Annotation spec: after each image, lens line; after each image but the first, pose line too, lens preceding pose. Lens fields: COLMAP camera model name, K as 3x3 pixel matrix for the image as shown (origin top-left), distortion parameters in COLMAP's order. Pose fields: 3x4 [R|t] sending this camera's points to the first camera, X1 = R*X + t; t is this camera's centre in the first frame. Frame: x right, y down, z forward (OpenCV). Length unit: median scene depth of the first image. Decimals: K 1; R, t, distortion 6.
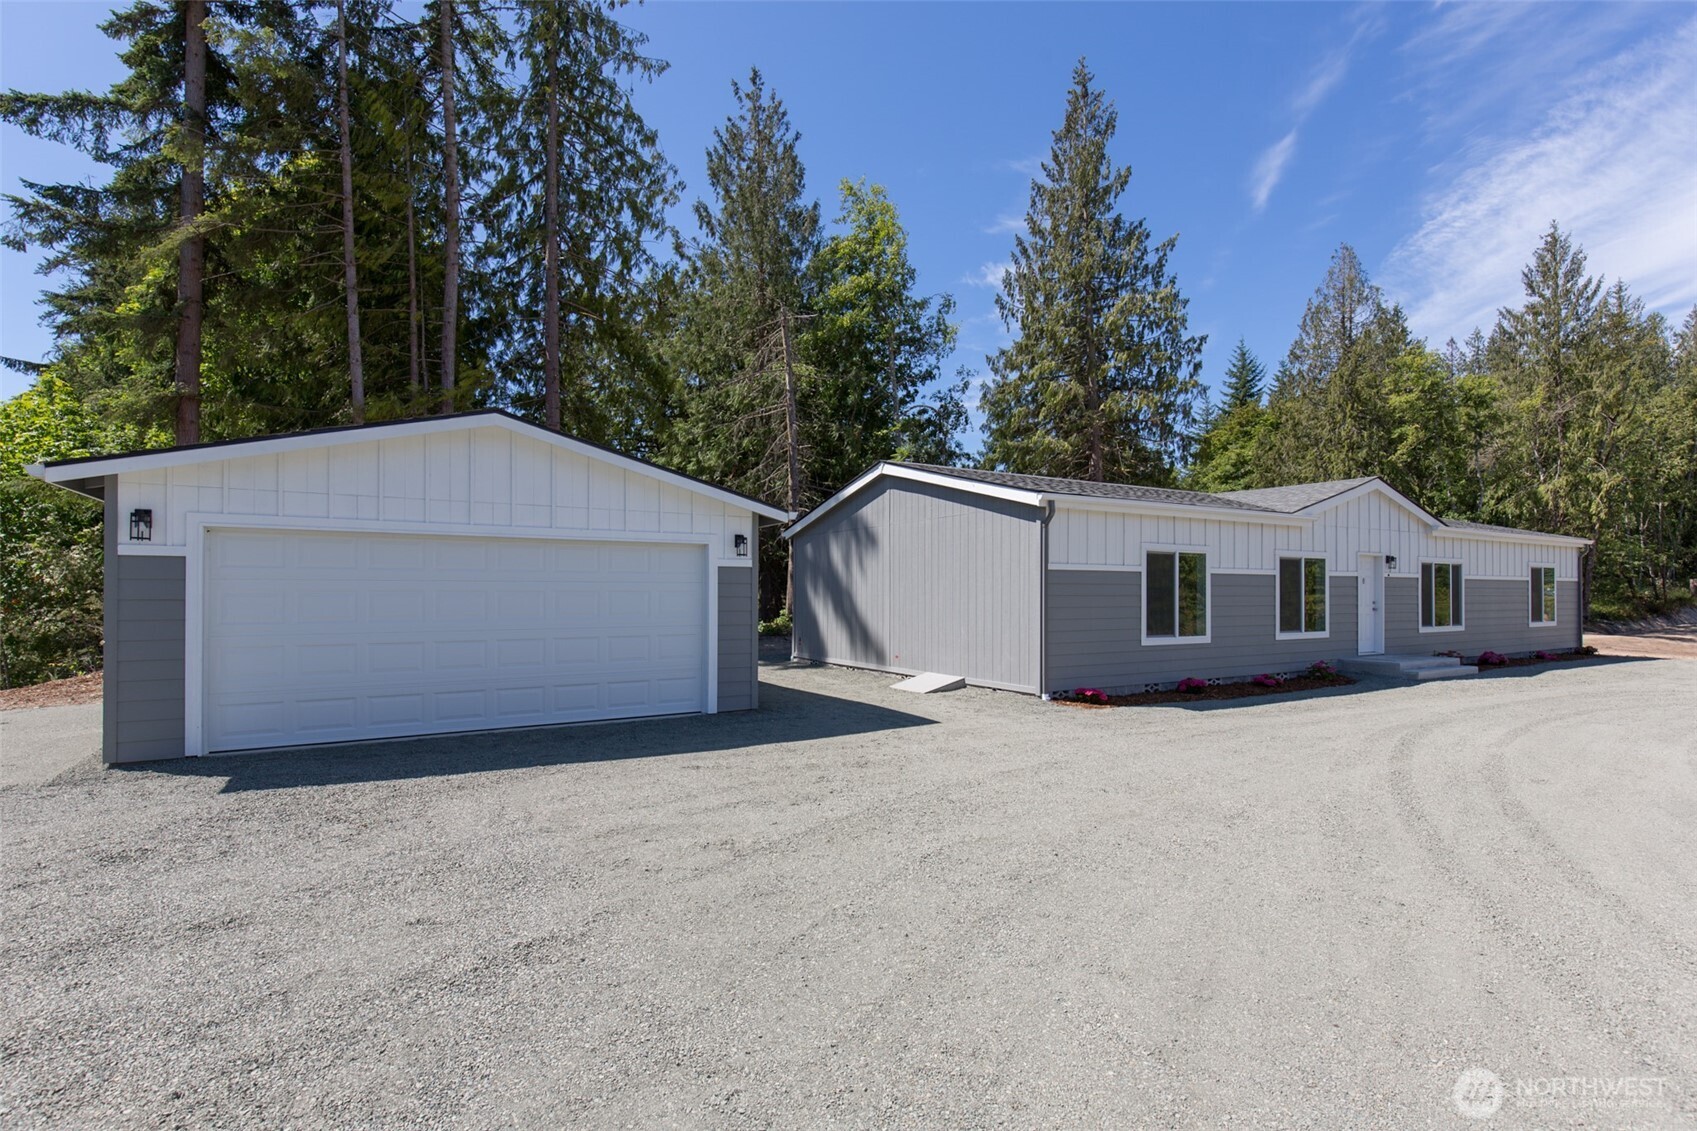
lens RADIAL K [[790.0, 0, 841.2], [0, 790.0, 591.5], [0, 0, 1]] dist [-0.000614, -0.000089]
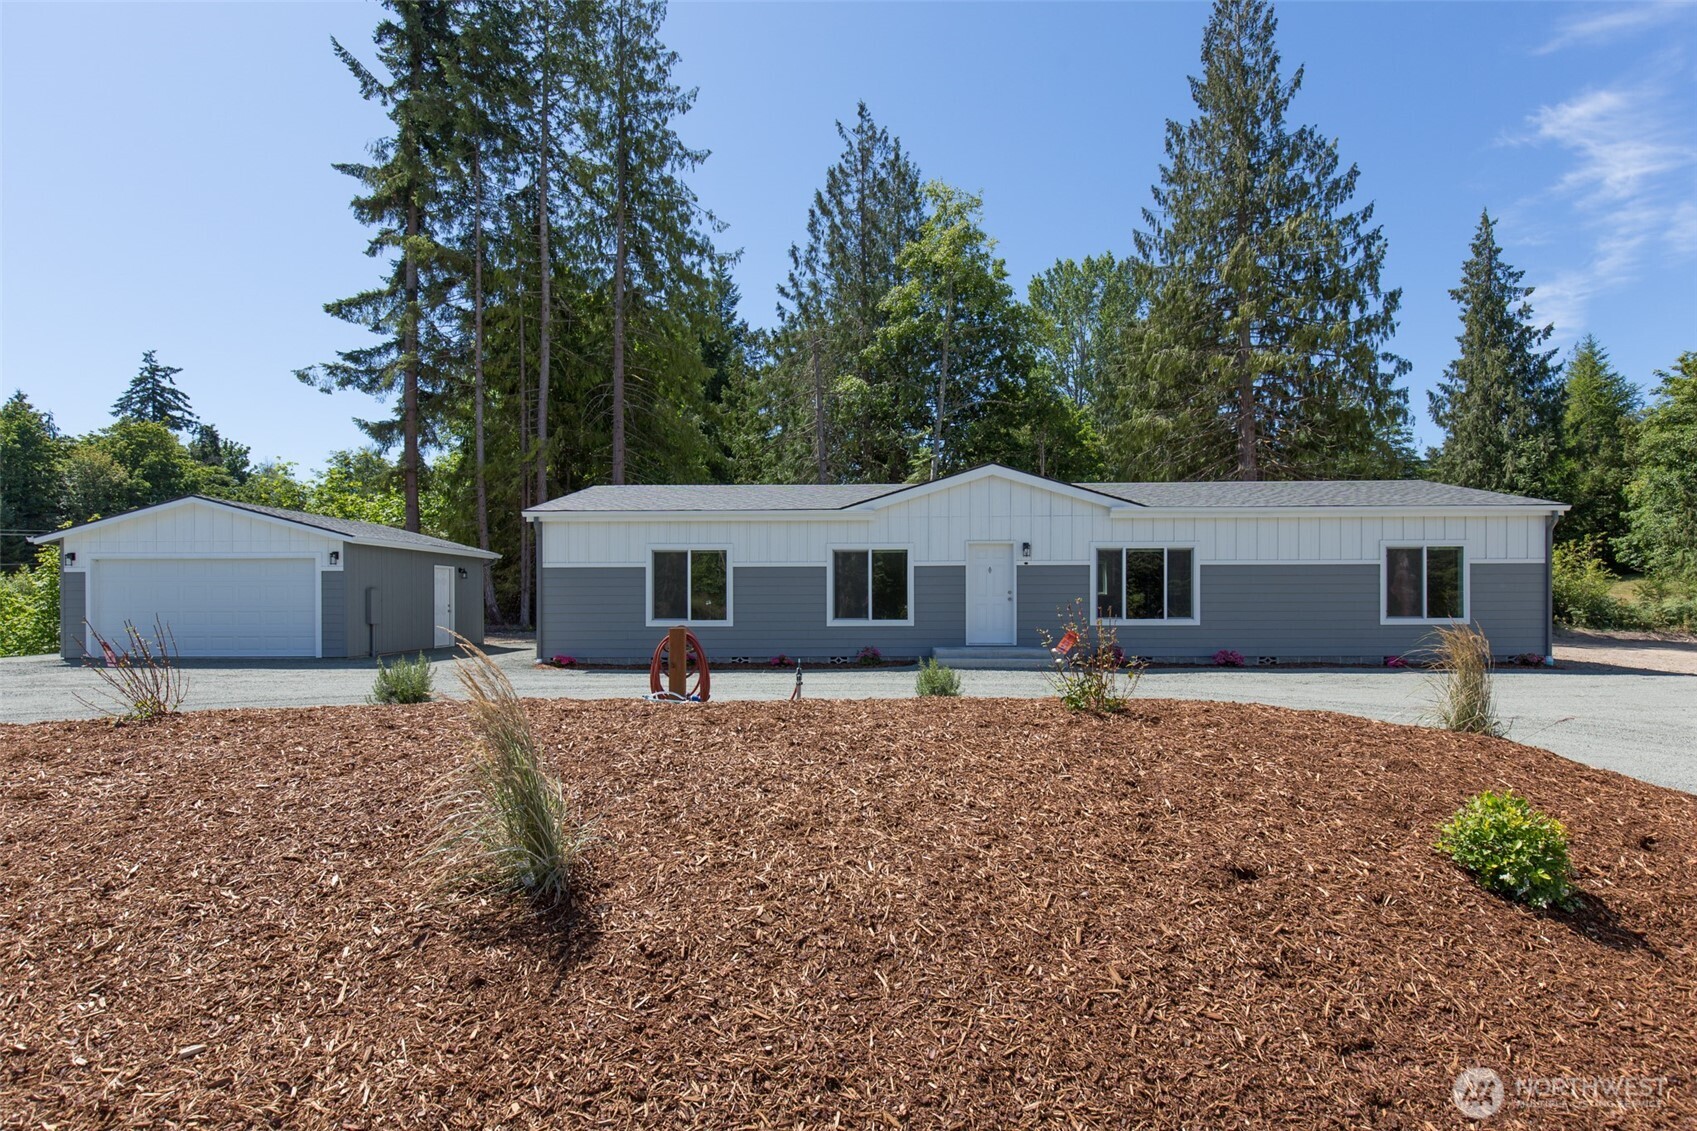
lens RADIAL K [[809.1, 0, 842.5], [0, 809.1, 597.9], [0, 0, 1]] dist [0.000408, -0.000701]
pose [[0.855091, -0.001121, -0.518476, 0.603501], [0.007715, 0.999914, 0.010561, 0.005642], [0.518420, -0.013031, 0.855027, 0.036546]]
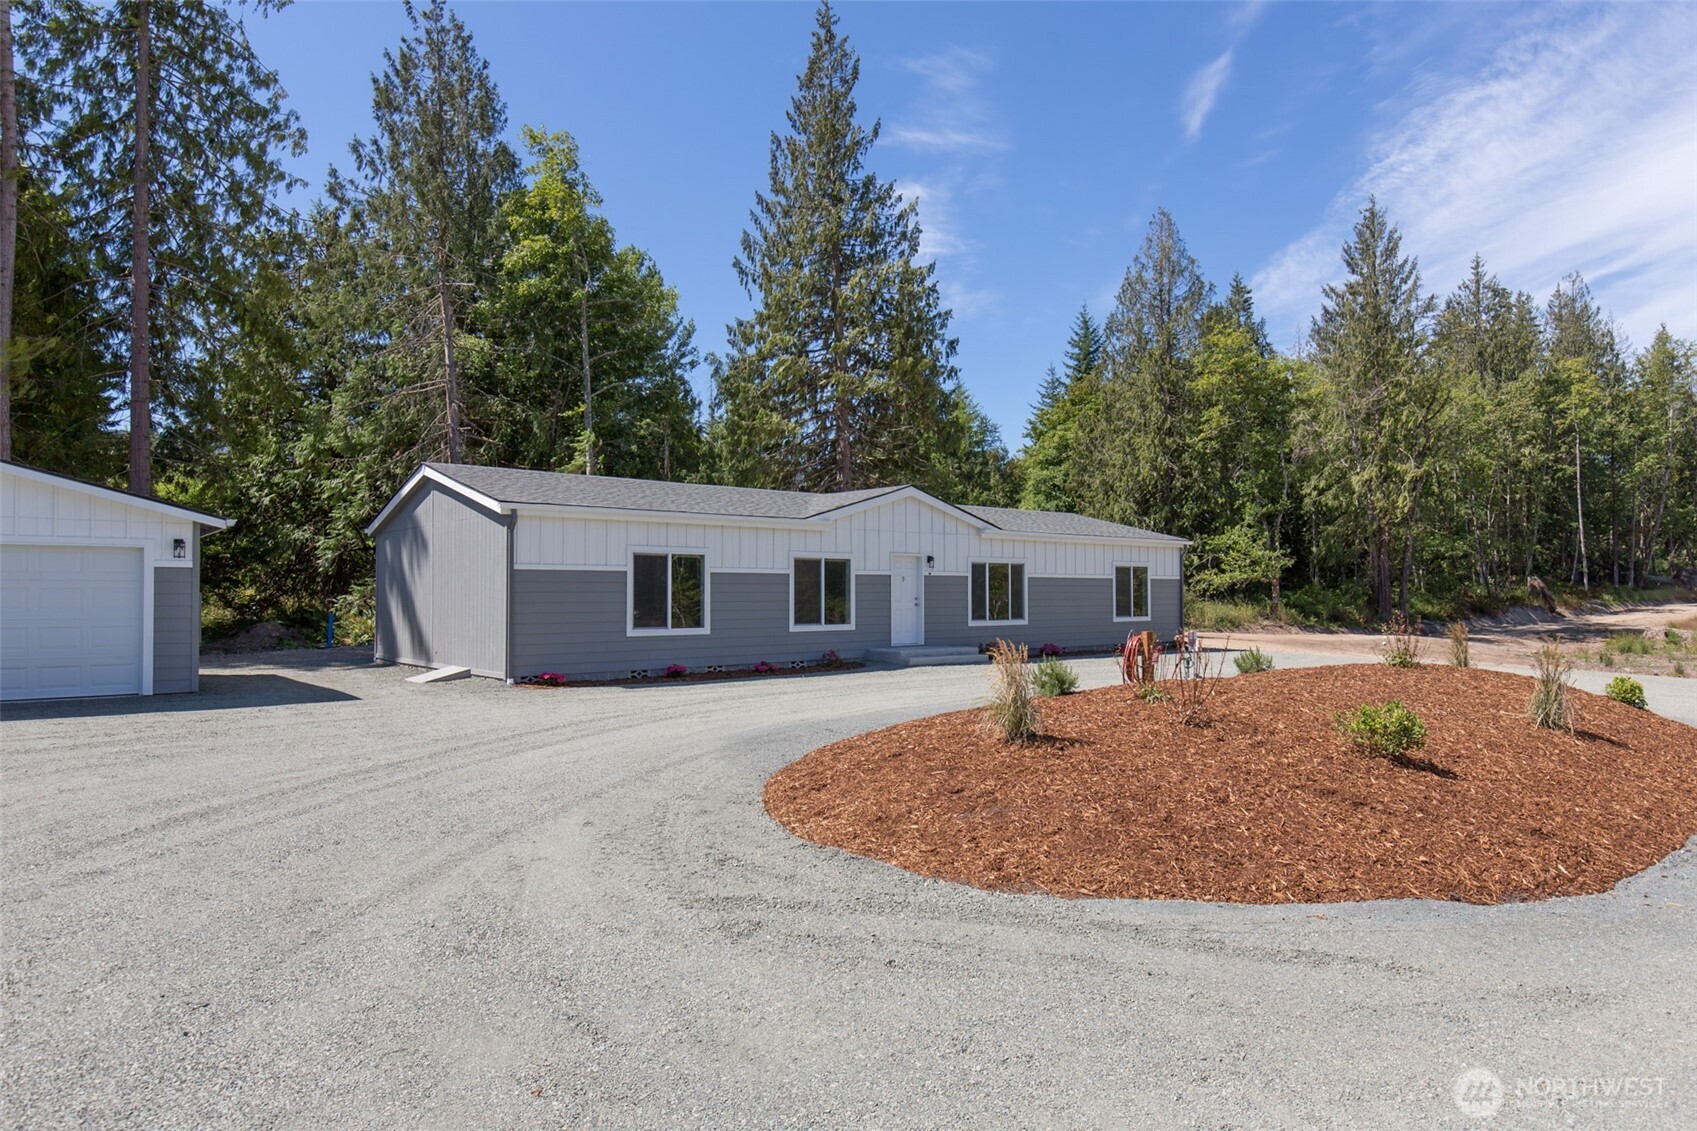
lens RADIAL K [[1009.8, 0, 859.1], [0, 1009.8, 605.5], [0, 0, 1]] dist [-0.001825, -0.010678]
pose [[0.986301, -0.007302, 0.164792, 0.219349], [0.005501, 0.999920, 0.011381, 0.004715], [-0.164862, -0.010318, 0.986263, -0.218931]]
